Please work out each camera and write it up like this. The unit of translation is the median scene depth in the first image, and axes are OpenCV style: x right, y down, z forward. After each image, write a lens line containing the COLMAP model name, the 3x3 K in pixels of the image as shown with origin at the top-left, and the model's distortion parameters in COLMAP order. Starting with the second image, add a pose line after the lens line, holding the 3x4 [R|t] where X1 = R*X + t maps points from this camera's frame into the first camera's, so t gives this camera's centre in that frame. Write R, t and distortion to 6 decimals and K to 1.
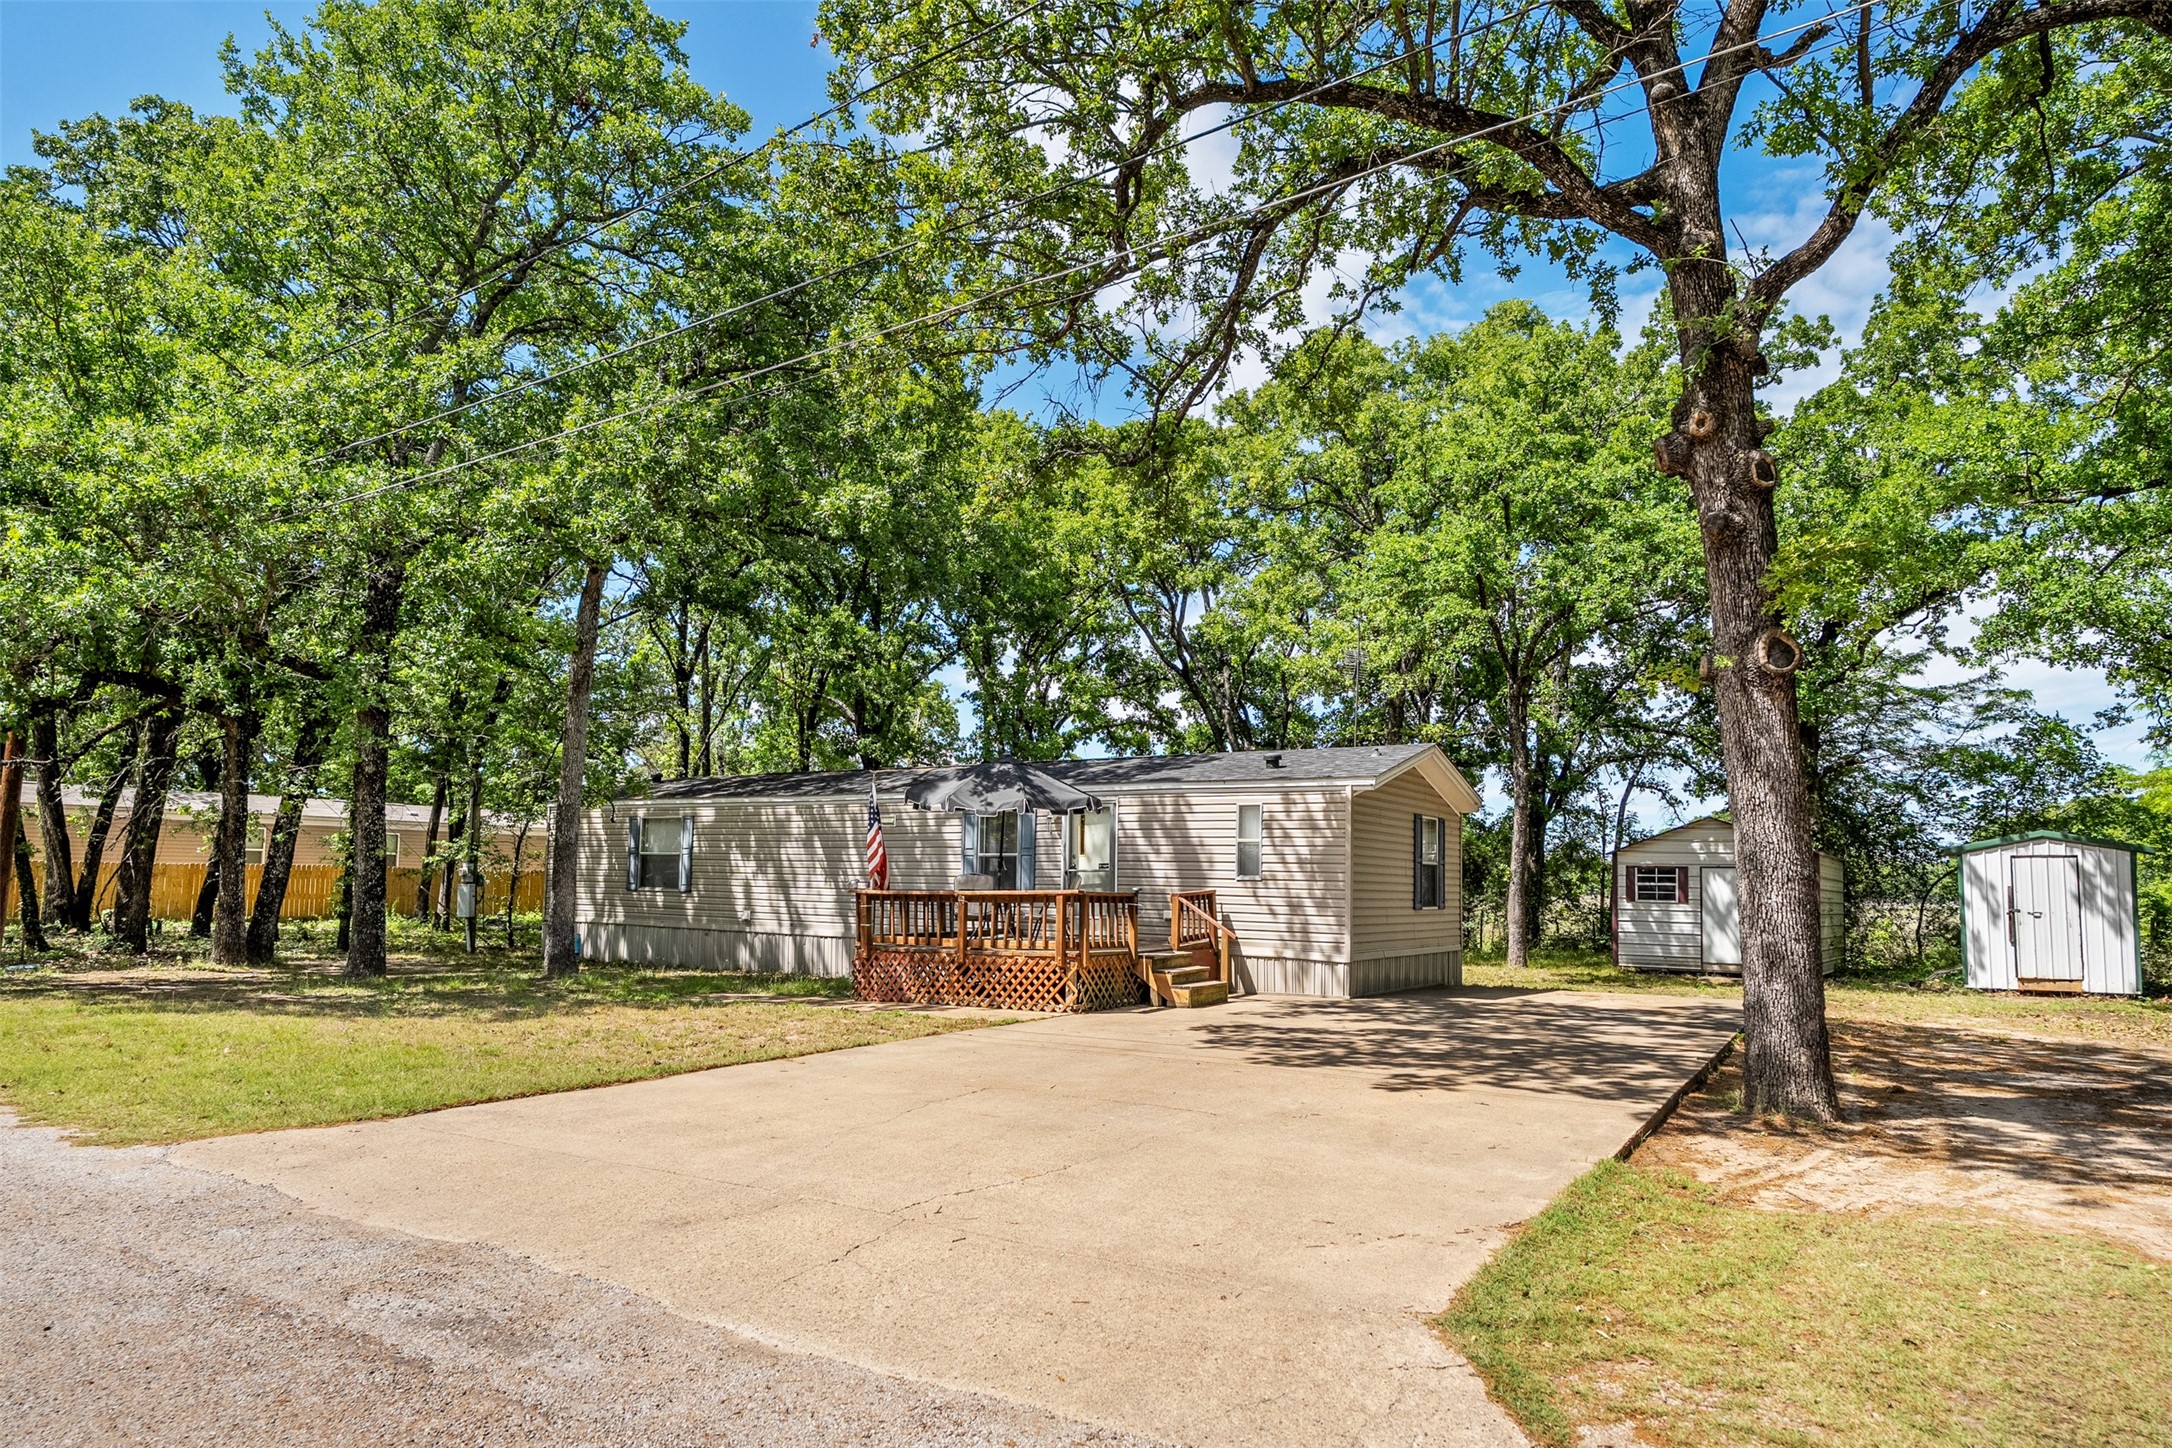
lens RADIAL K [[1162.3, 0, 1086.0], [0, 1162.3, 724.0], [0, 0, 1]] dist [0.022373, 0.000206]
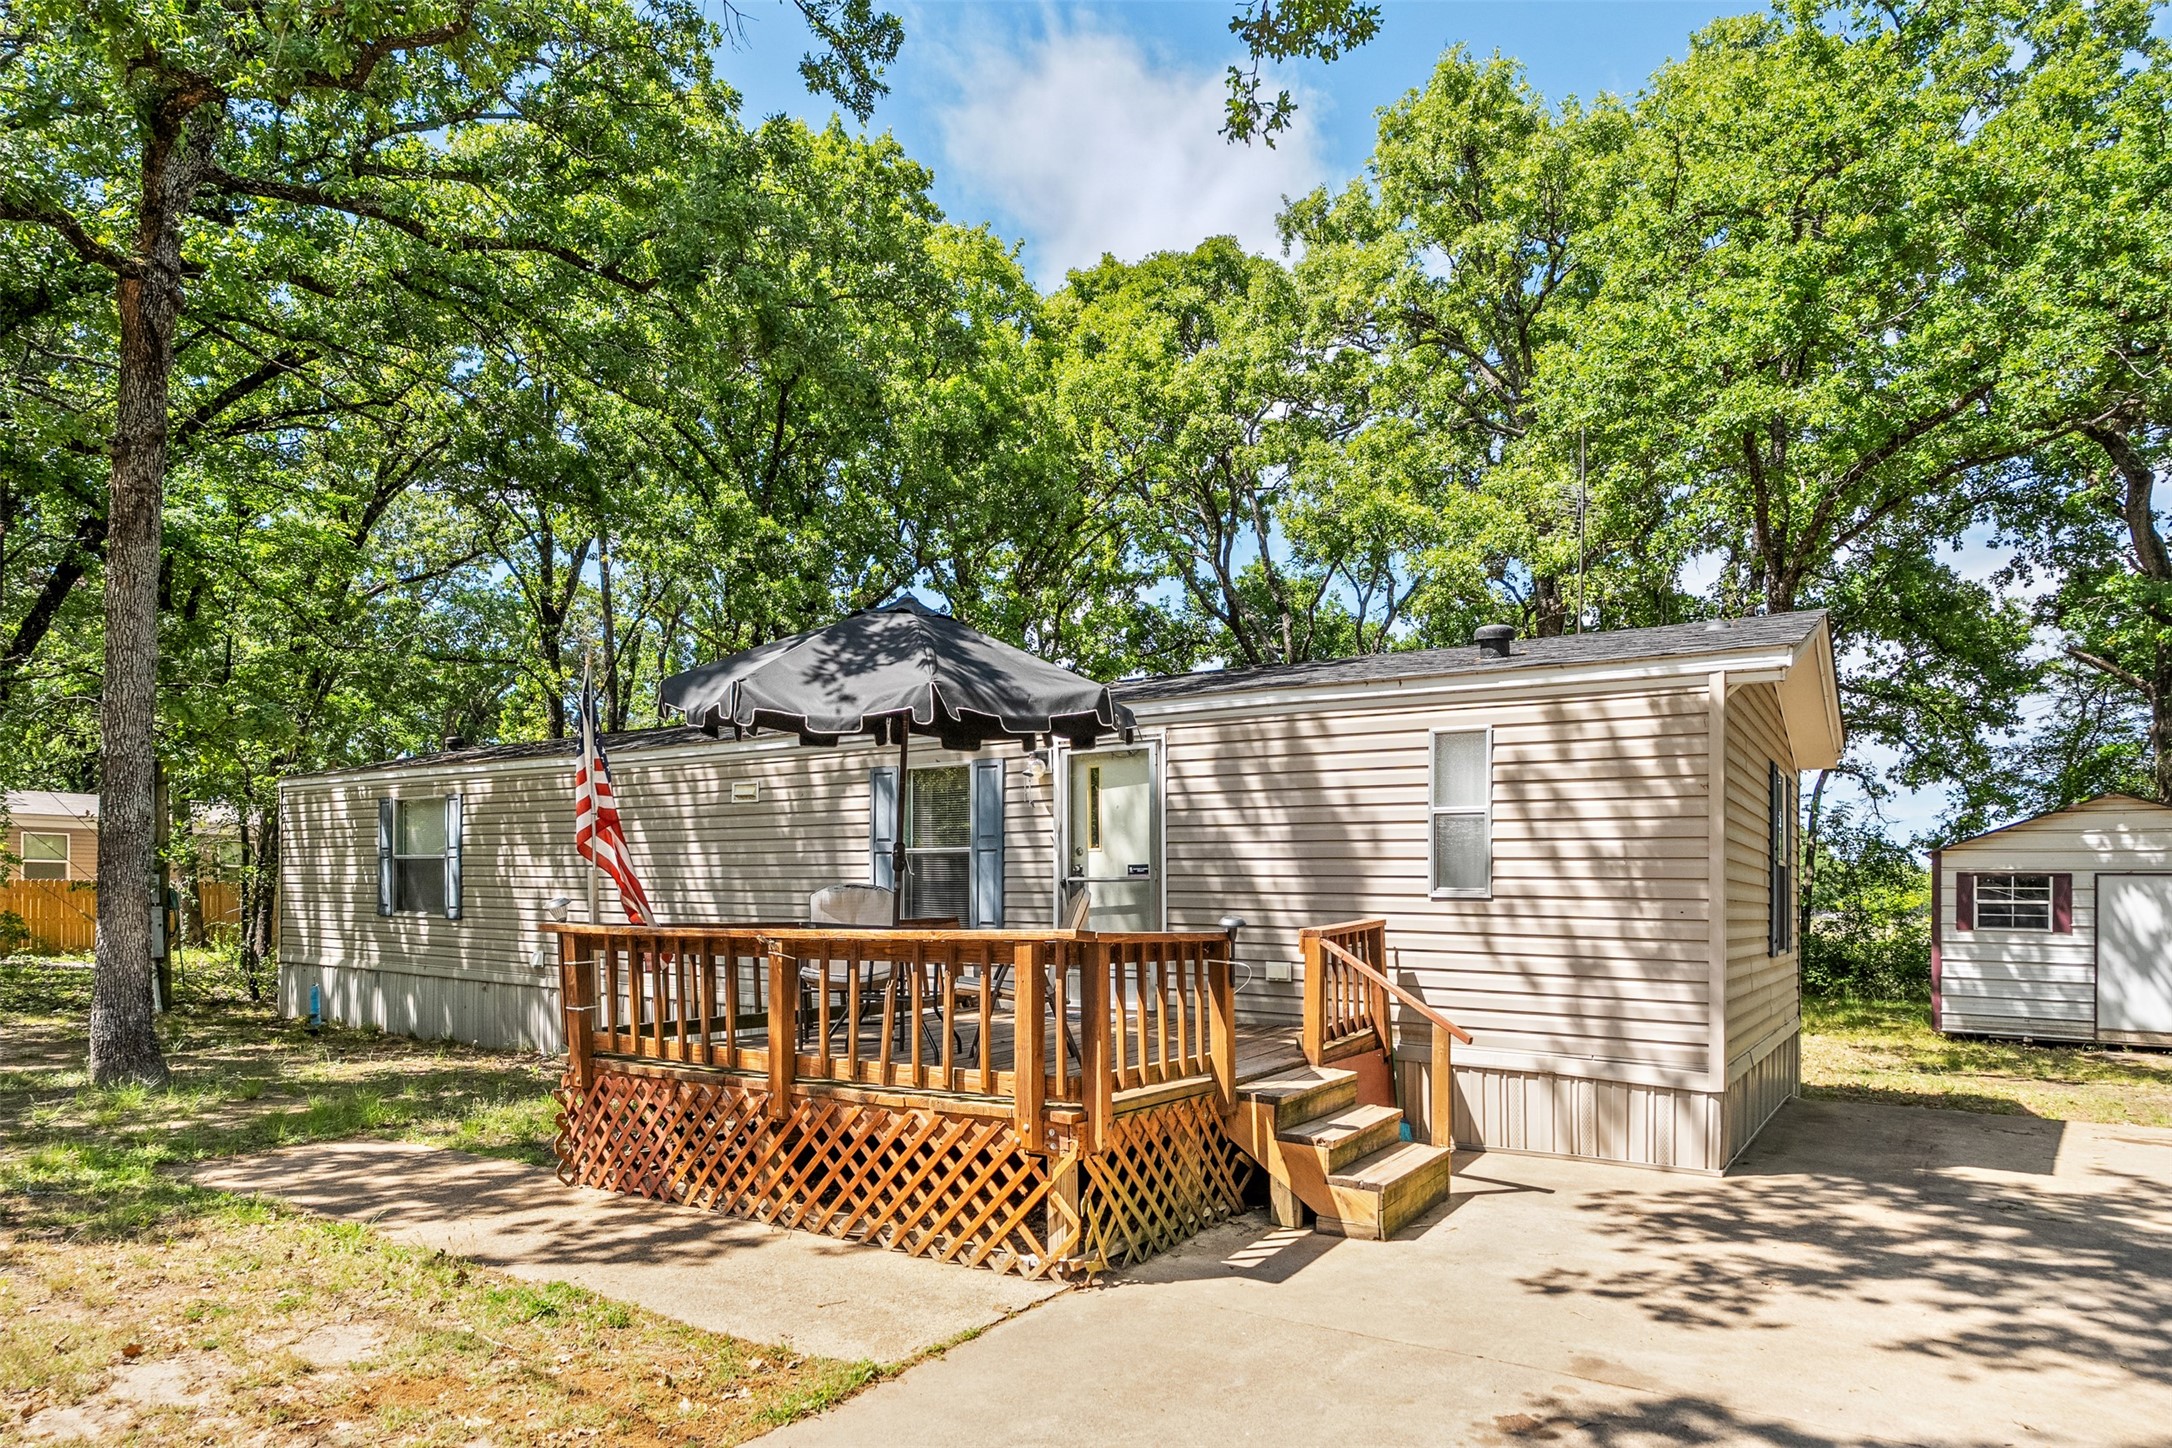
lens RADIAL K [[1107.2, 0, 1086.0], [0, 1107.2, 724.0], [0, 0, 1]] dist [0.022237, -0.000335]
pose [[0.999876, -0.005140, -0.014854, 0.000106], [0.004847, 0.999795, -0.019661, 0.064425], [0.014952, 0.019587, 0.999696, 0.488788]]
